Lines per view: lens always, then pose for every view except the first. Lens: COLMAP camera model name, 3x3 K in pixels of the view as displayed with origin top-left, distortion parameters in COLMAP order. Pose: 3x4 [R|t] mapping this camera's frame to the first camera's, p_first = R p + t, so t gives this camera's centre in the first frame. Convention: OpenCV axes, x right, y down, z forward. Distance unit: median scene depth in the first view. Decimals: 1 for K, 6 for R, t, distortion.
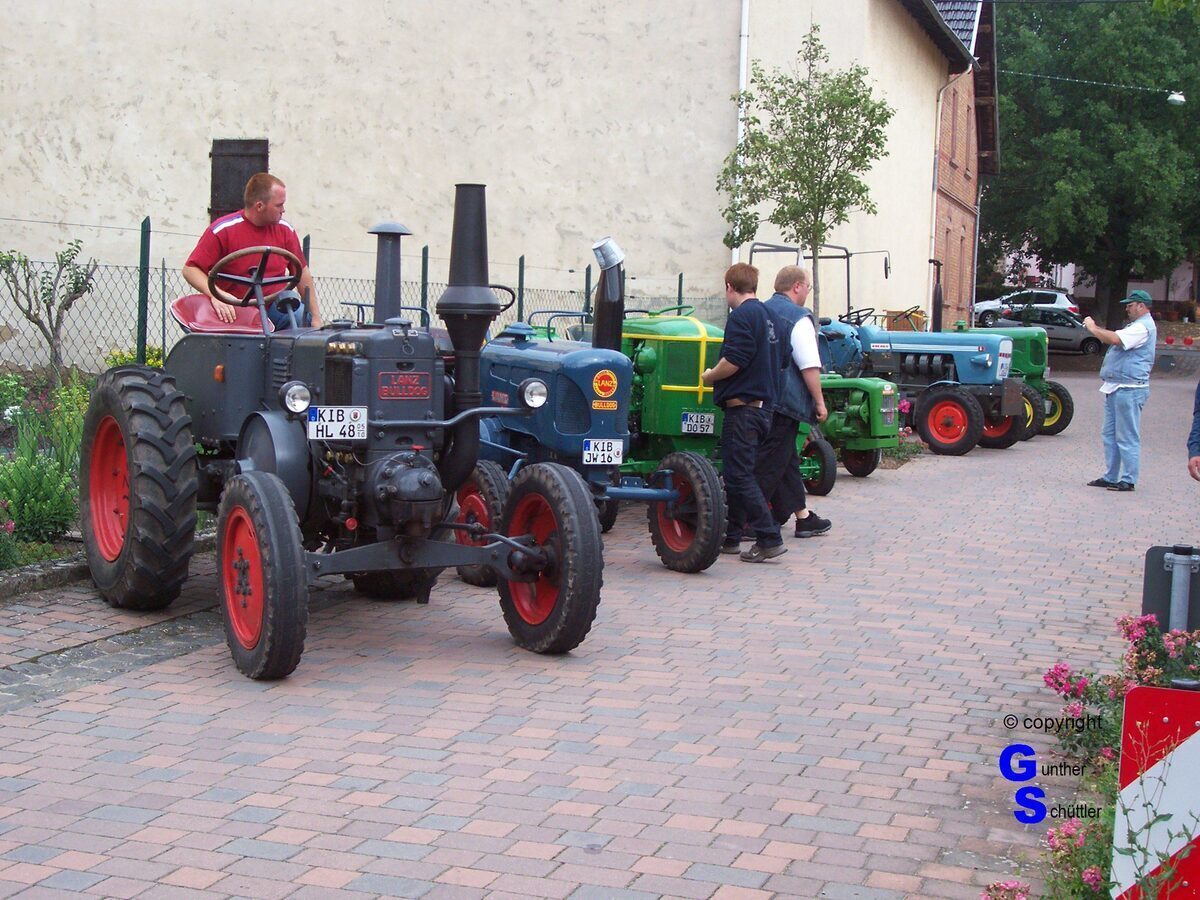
lens RADIAL K [[1857.8, 0, 600.0], [0, 1857.8, 450.0], [0, 0, 1]] dist [-0.072729, 0.041218]
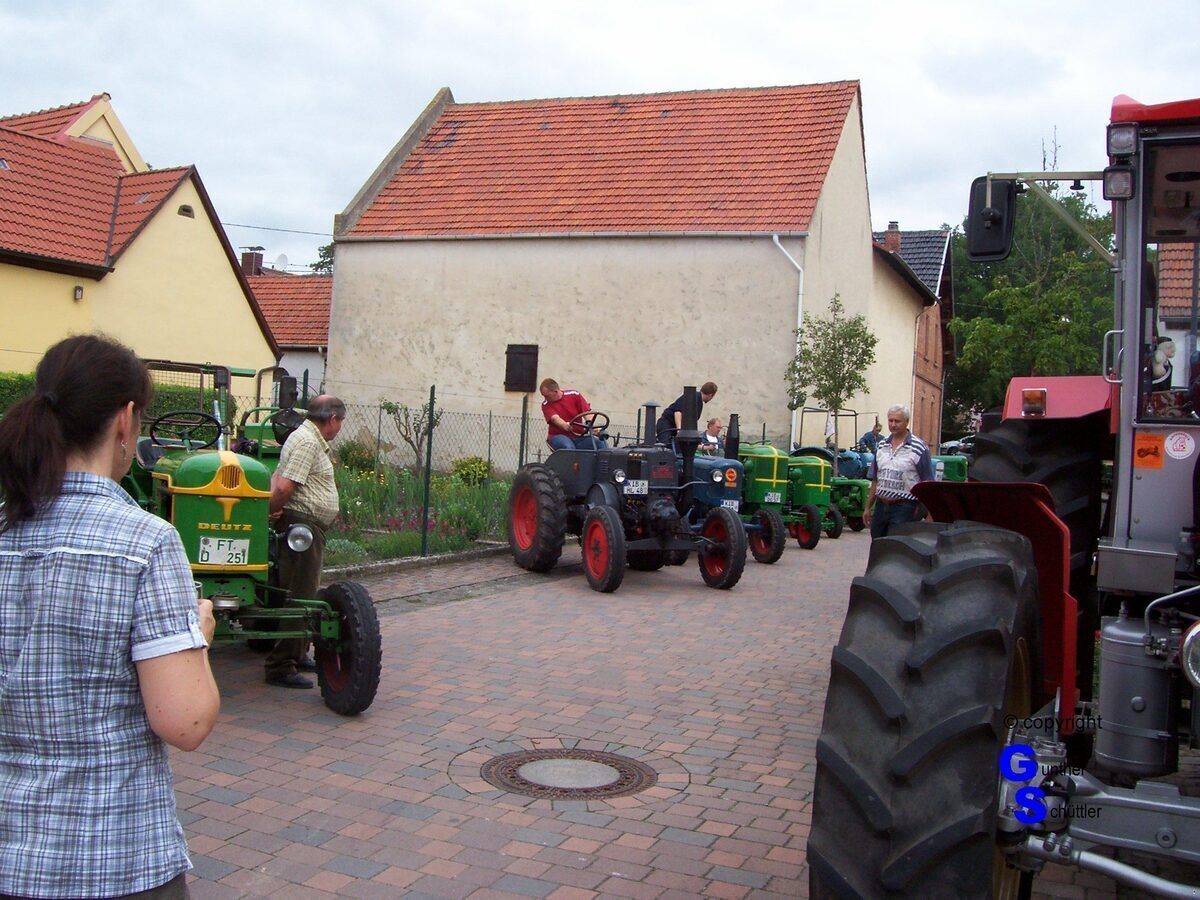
lens RADIAL K [[1204.9, 0, 600.7], [0, 1204.9, 427.8], [0, 0, 1]] dist [-0.163502, -0.000439]
pose [[0.995777, 0.019374, -0.089736, -0.010069], [-0.027046, 0.996007, -0.085080, 0.014178], [0.087729, 0.087148, 0.992325, -0.179244]]
